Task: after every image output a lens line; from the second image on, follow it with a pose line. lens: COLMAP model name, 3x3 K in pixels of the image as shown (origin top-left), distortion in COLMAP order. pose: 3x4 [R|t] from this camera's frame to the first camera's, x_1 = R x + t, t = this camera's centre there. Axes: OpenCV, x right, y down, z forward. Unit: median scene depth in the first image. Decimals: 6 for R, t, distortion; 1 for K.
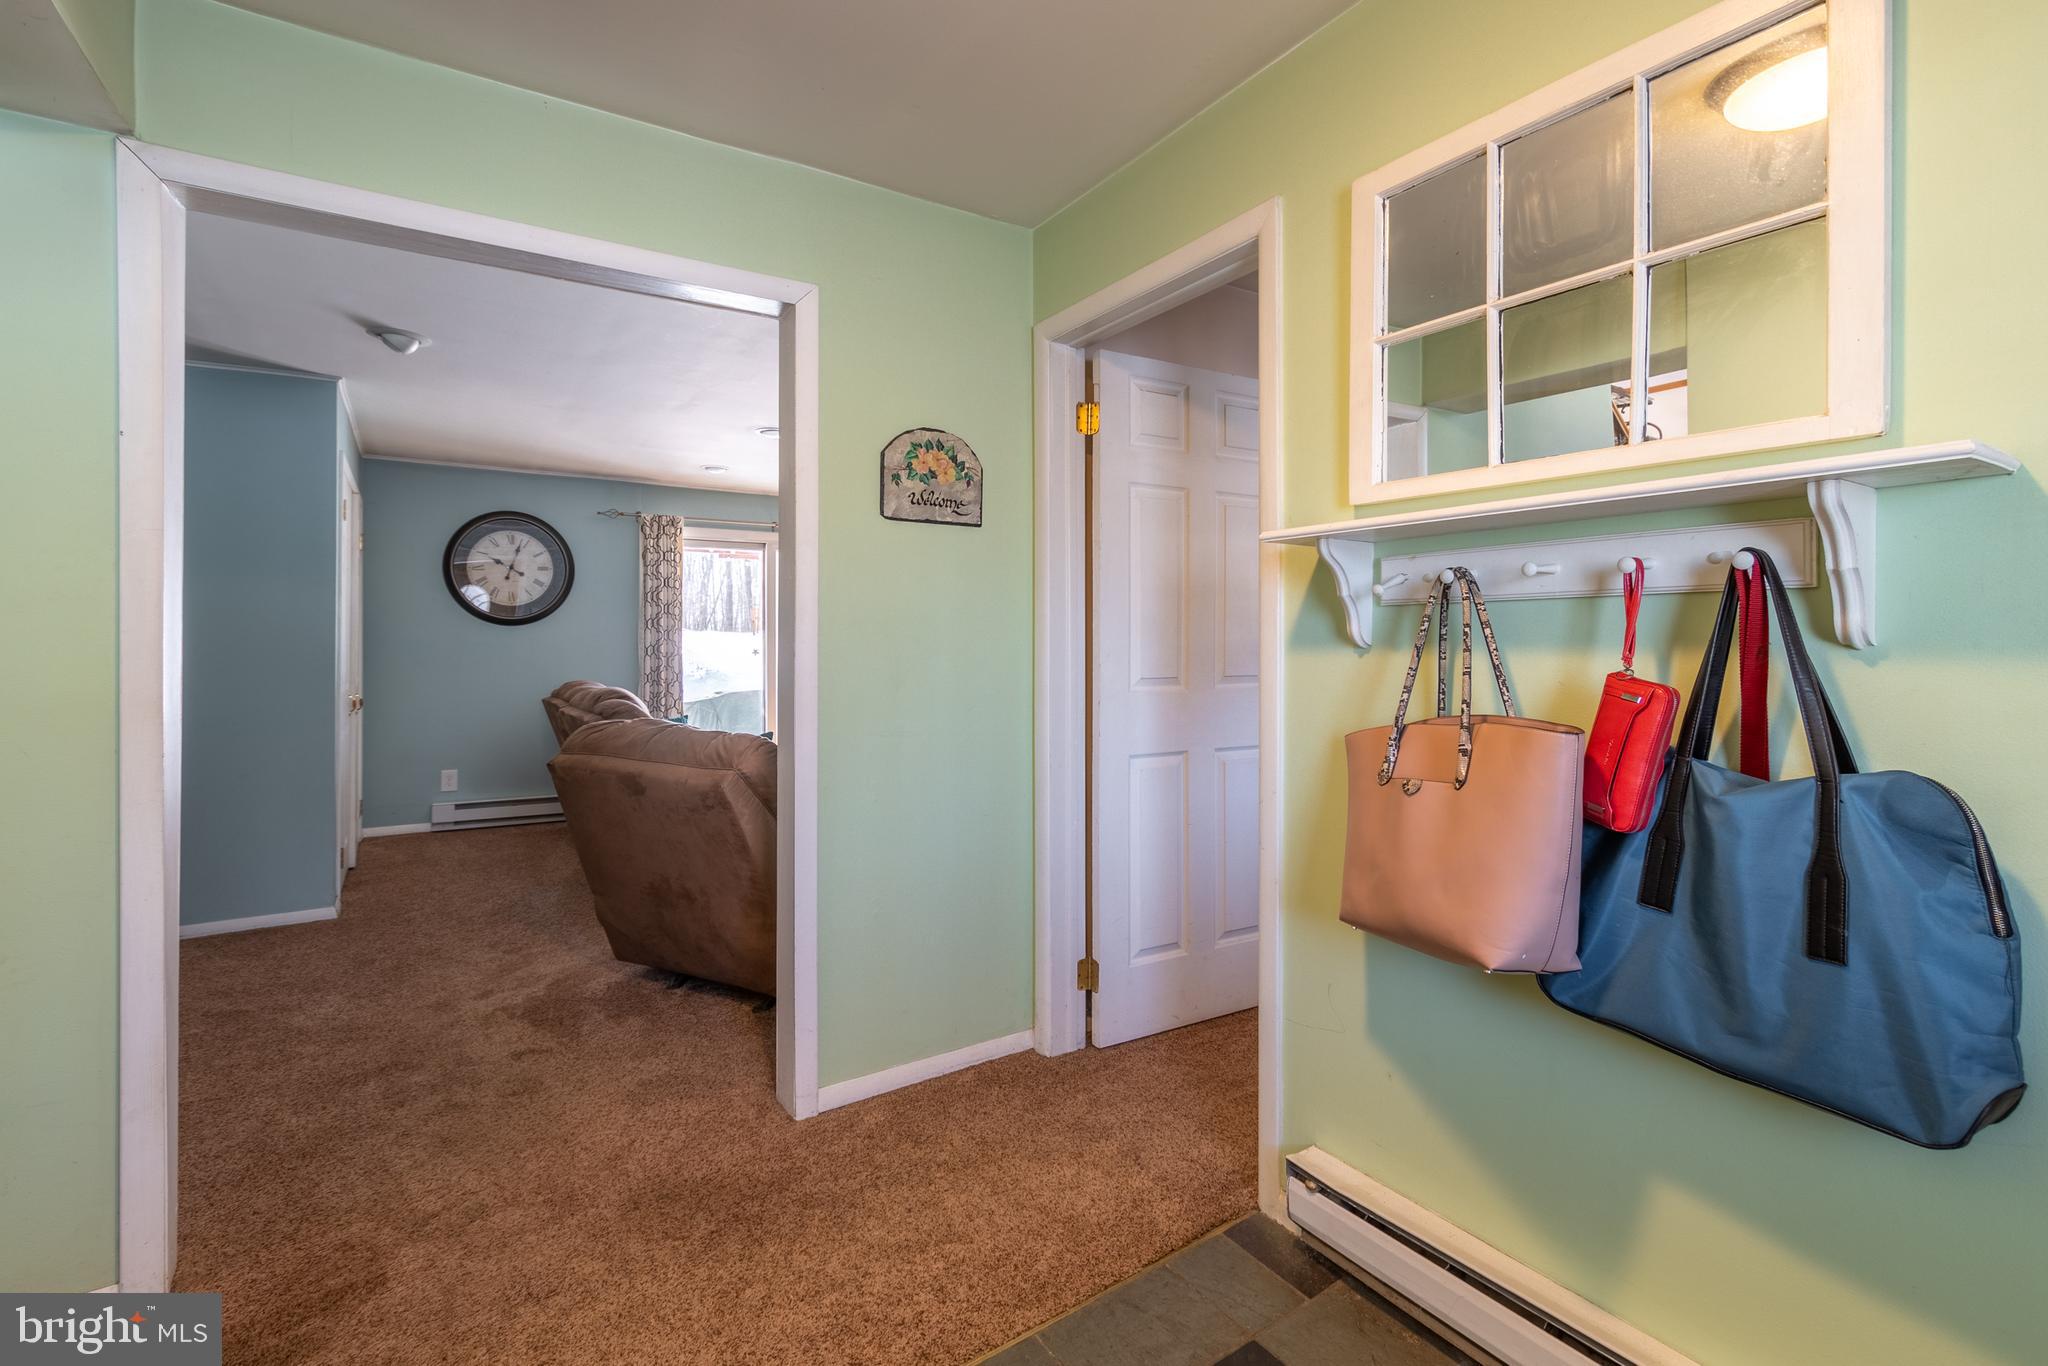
lens RADIAL K [[893.8, 0, 1019.4], [0, 893.8, 636.6], [0, 0, 1]] dist [0.003740, -0.000931]
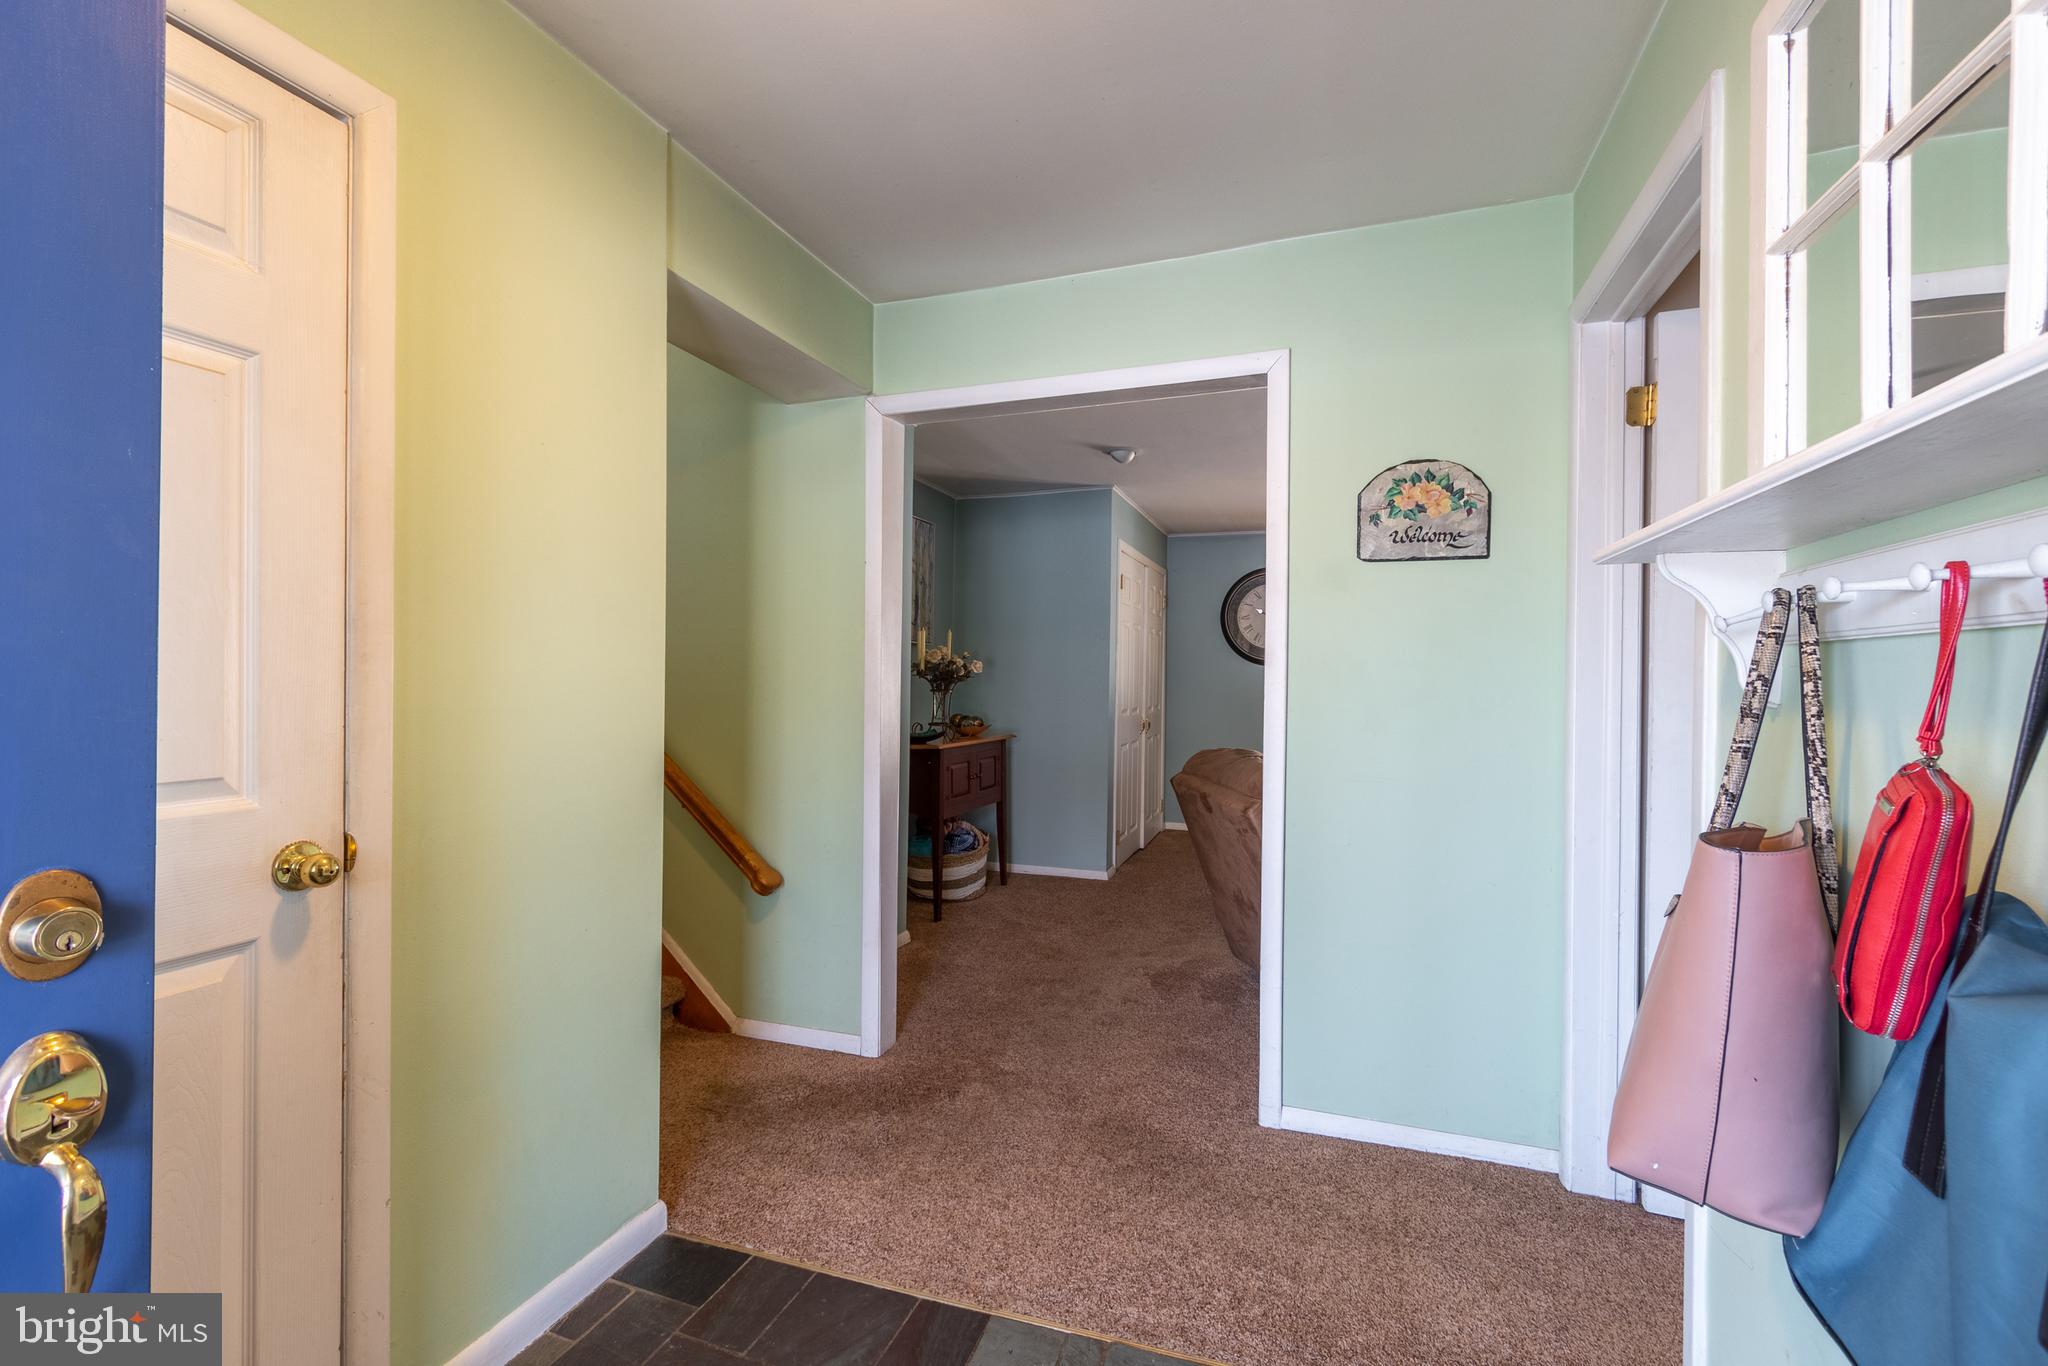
lens RADIAL K [[893.8, 0, 1036.7], [0, 893.8, 674.5], [0, 0, 1]] dist [0.003740, -0.000931]
pose [[0.621051, 0.006961, -0.783739, 0.386416], [-0.006647, 0.999971, 0.003615, -0.007780], [0.783742, 0.002964, 0.621080, 0.099958]]
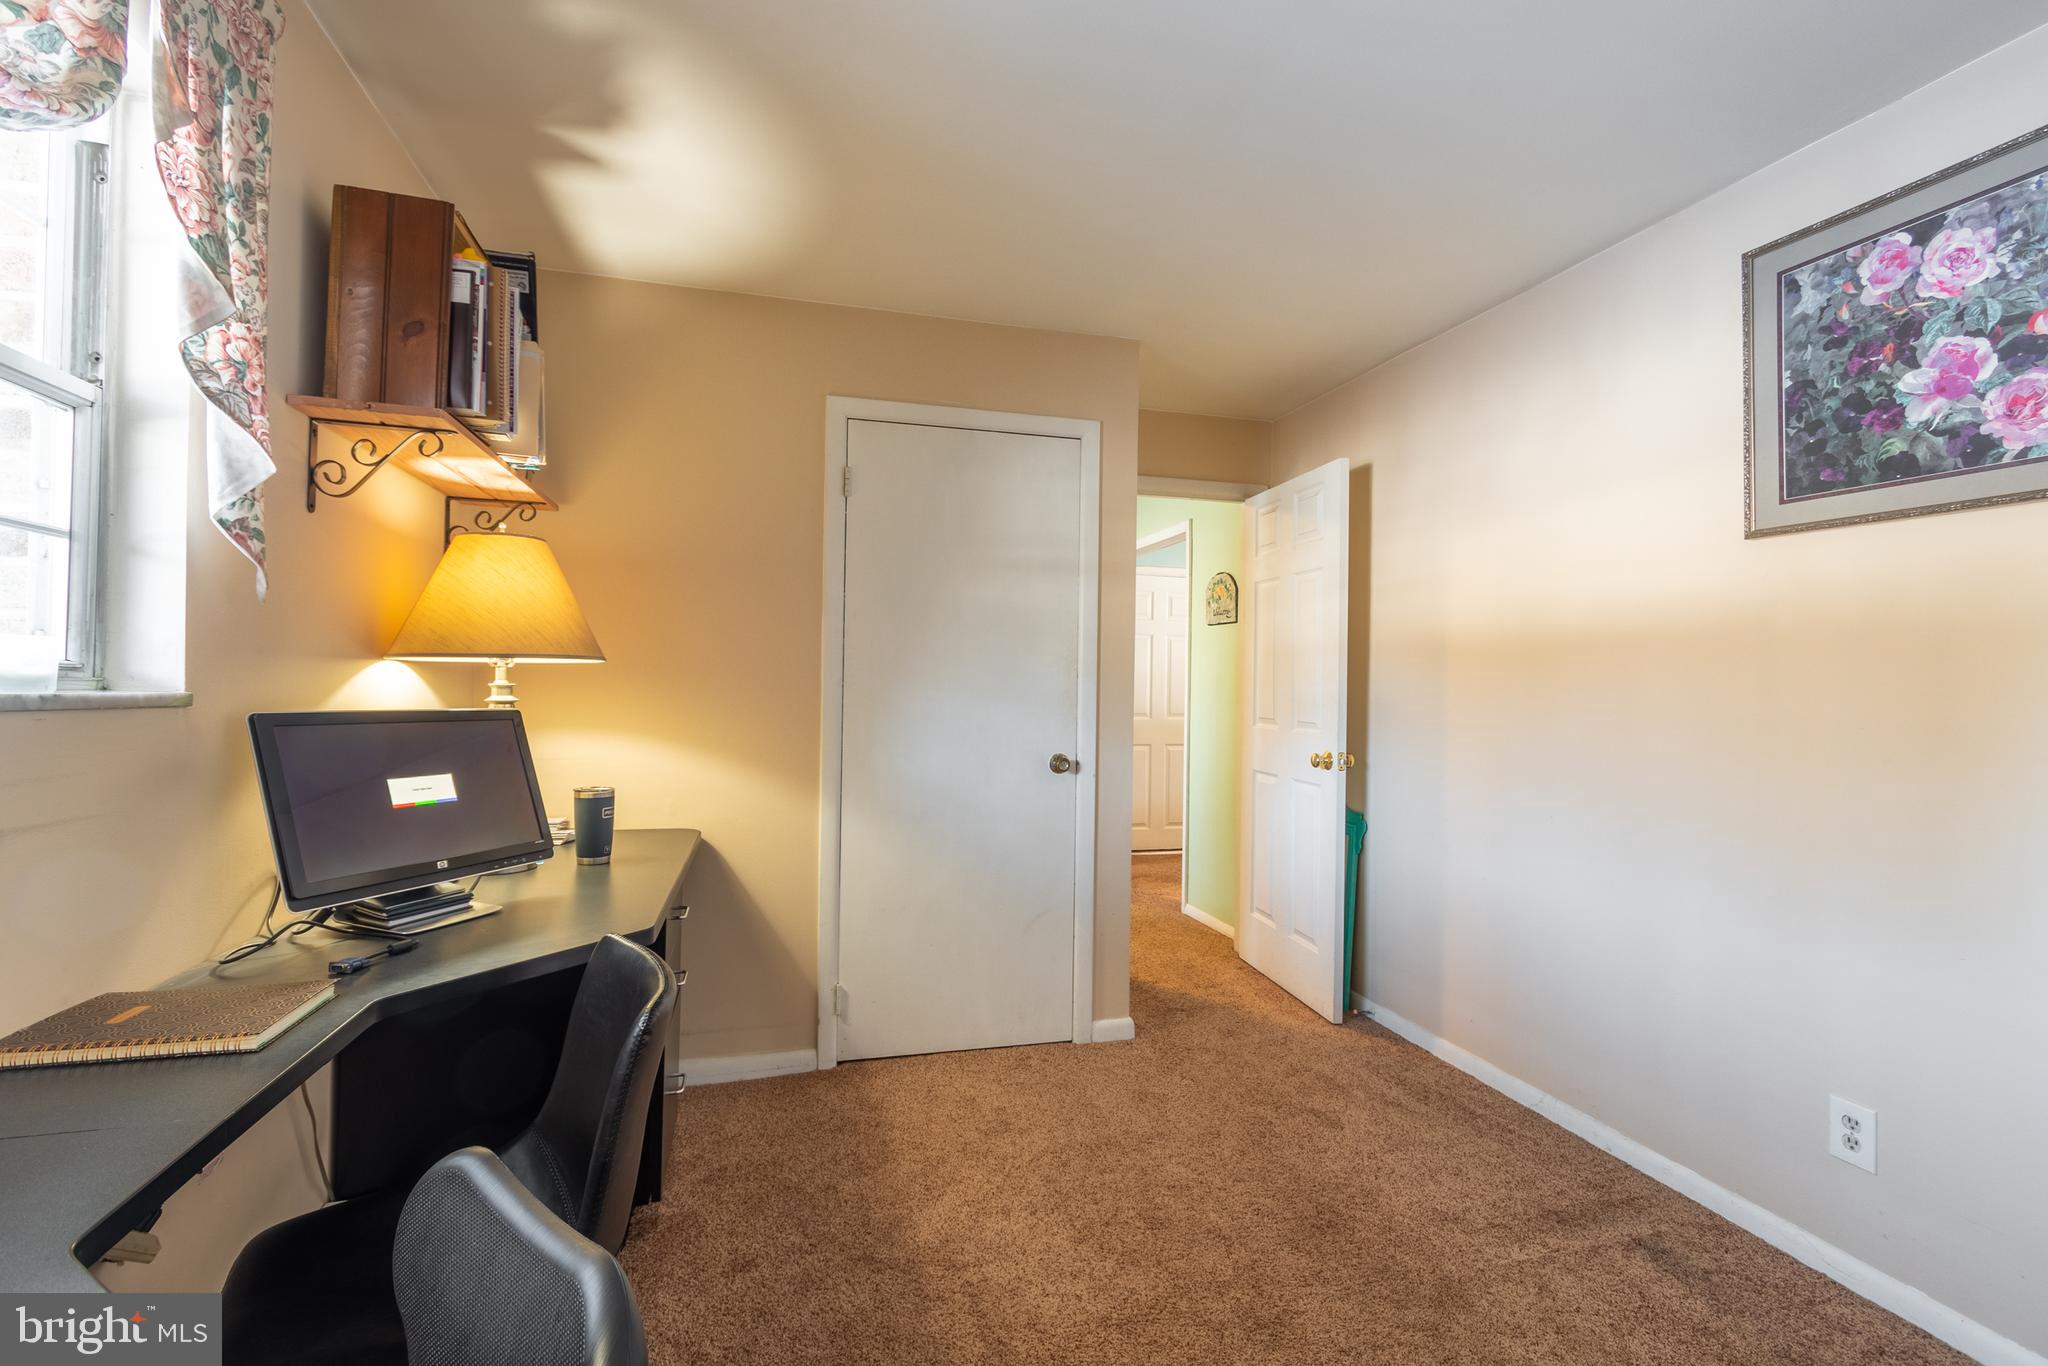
lens RADIAL K [[893.8, 0, 1020.3], [0, 893.8, 675.6], [0, 0, 1]] dist [0.003740, -0.000931]
pose [[-0.301556, -0.006501, -0.953426, 1.767116], [-0.023615, 0.999721, 0.000653, -0.013713], [0.953156, 0.022712, -0.301625, 1.157712]]
